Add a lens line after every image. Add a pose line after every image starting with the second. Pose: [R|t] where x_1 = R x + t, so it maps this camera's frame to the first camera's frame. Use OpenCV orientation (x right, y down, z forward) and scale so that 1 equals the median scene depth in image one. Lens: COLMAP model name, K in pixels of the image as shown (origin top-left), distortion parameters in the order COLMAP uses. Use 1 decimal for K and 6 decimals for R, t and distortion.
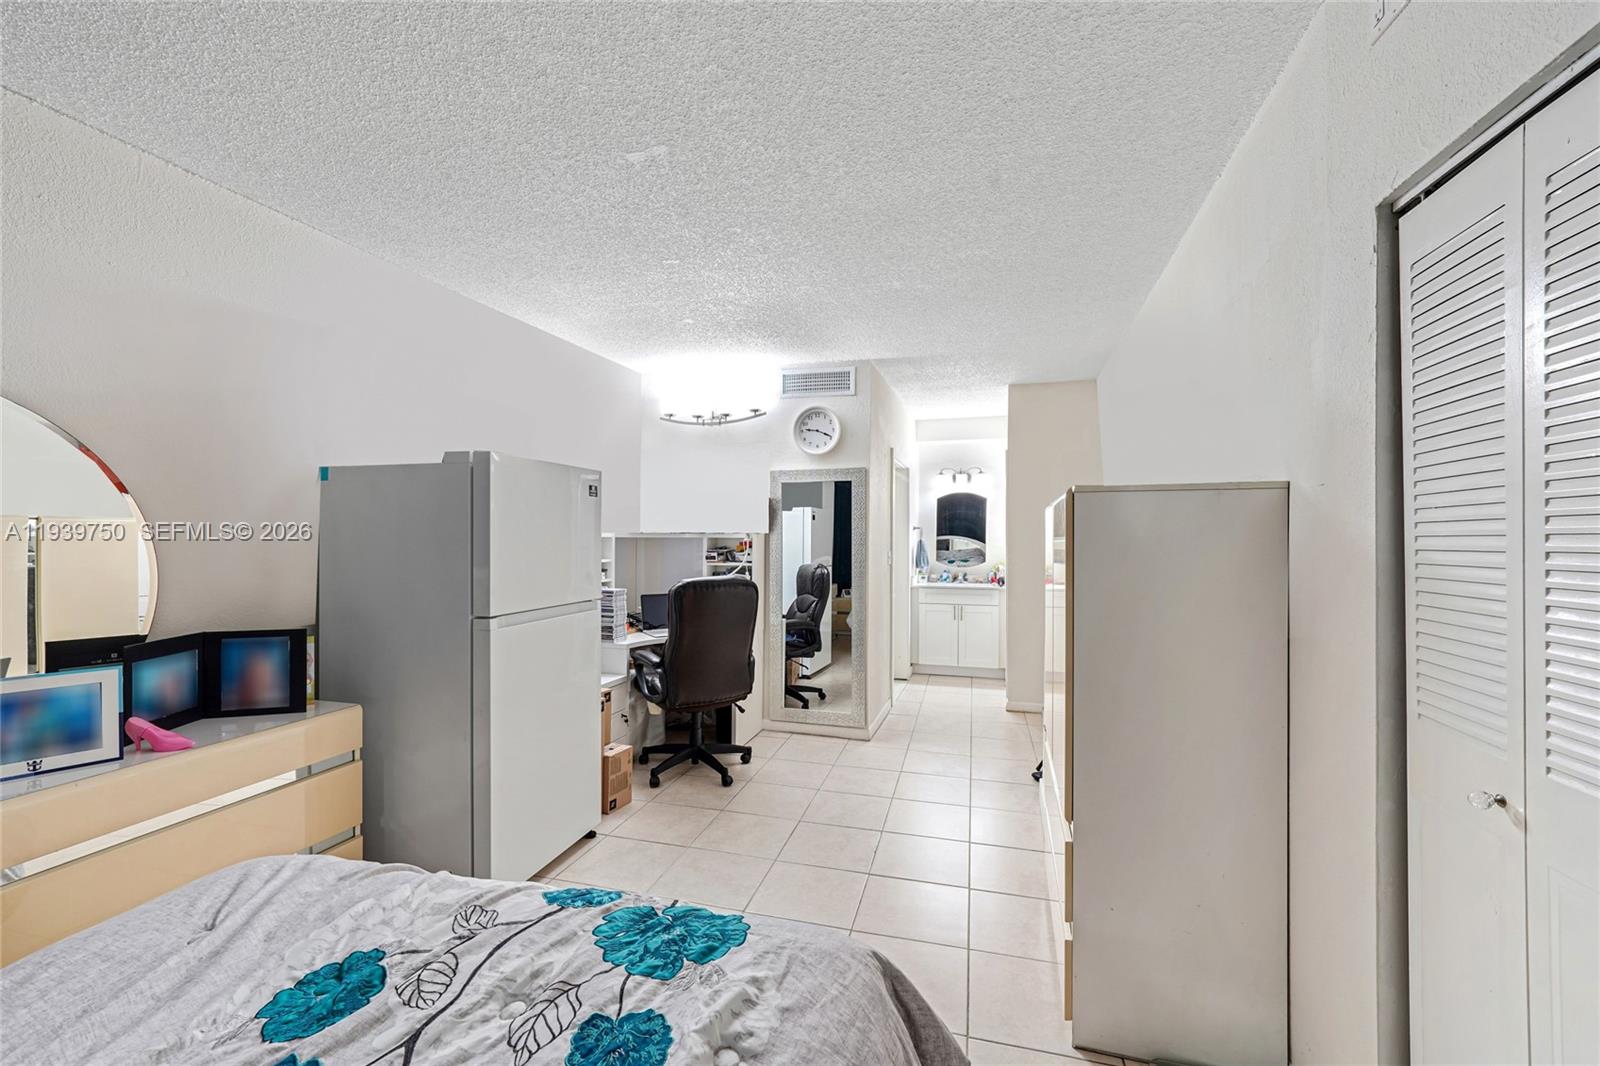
lens RADIAL K [[656.1, 0, 797.4], [0, 656.1, 533.0], [0, 0, 1]] dist [-0.001317, 0.000041]
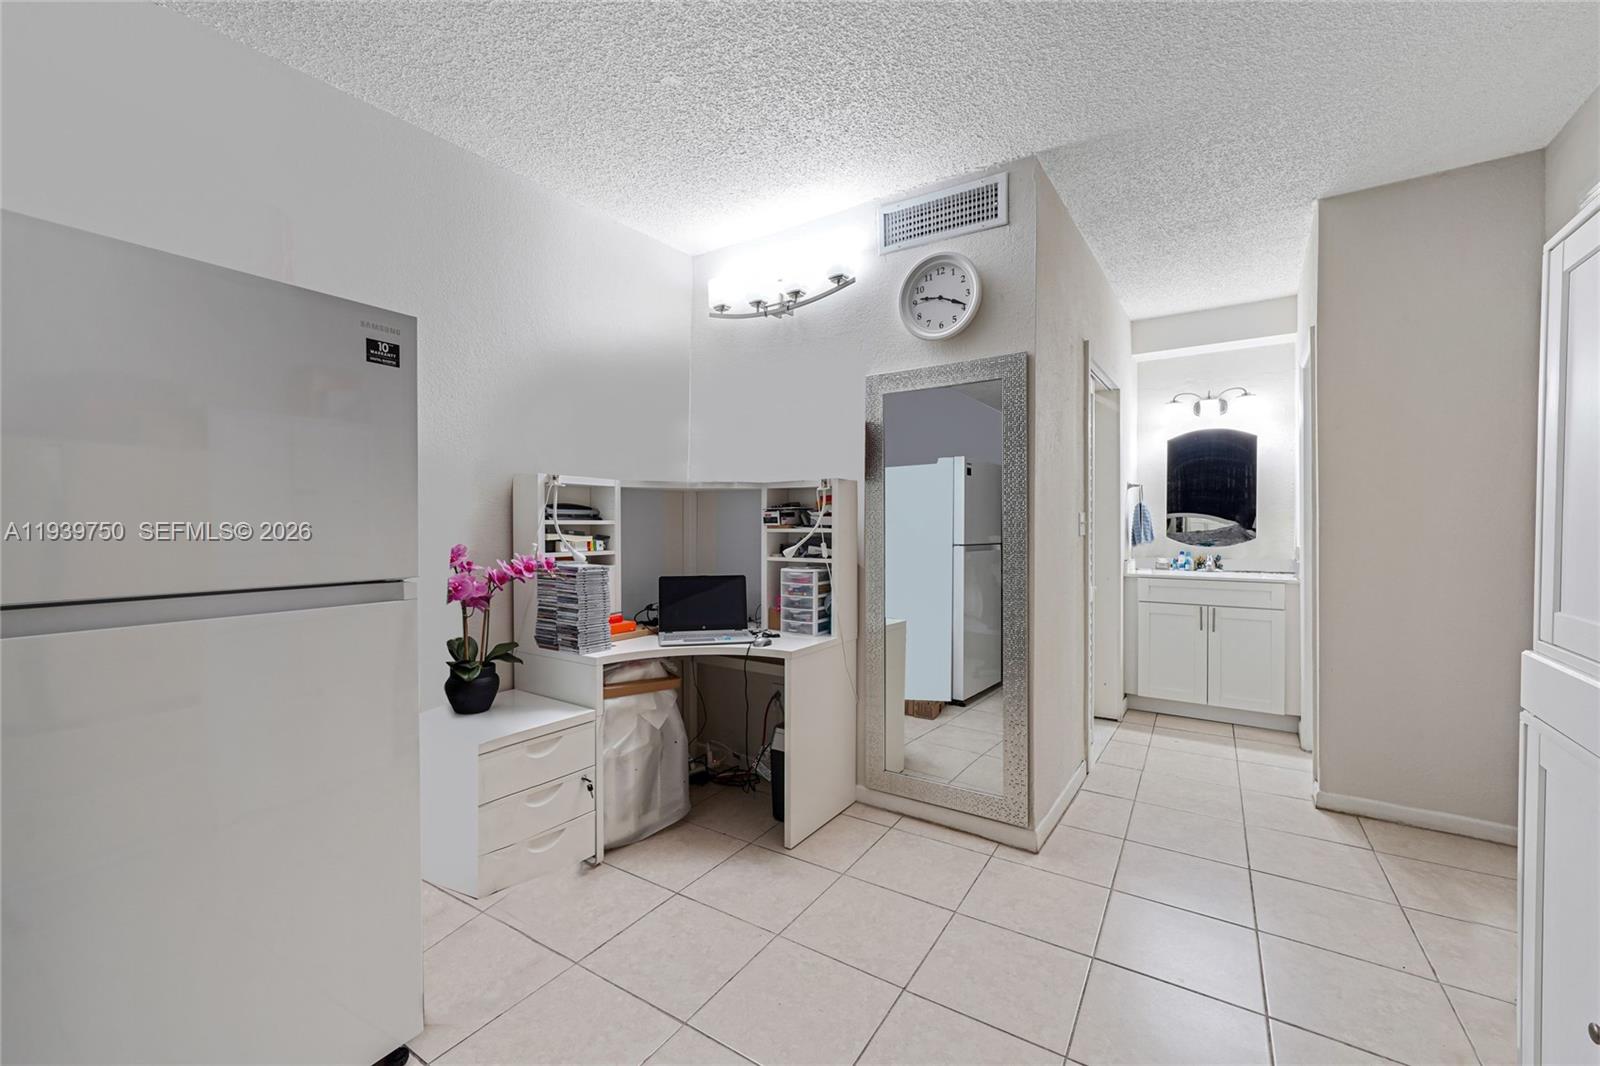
lens RADIAL K [[656.1, 0, 806.4], [0, 656.1, 521.2], [0, 0, 1]] dist [-0.001317, 0.000041]
pose [[0.958734, -0.003821, -0.284280, 0.078463], [0.003633, 0.999993, -0.001189, 0.039189], [0.284282, 0.000107, 0.958741, 0.402628]]
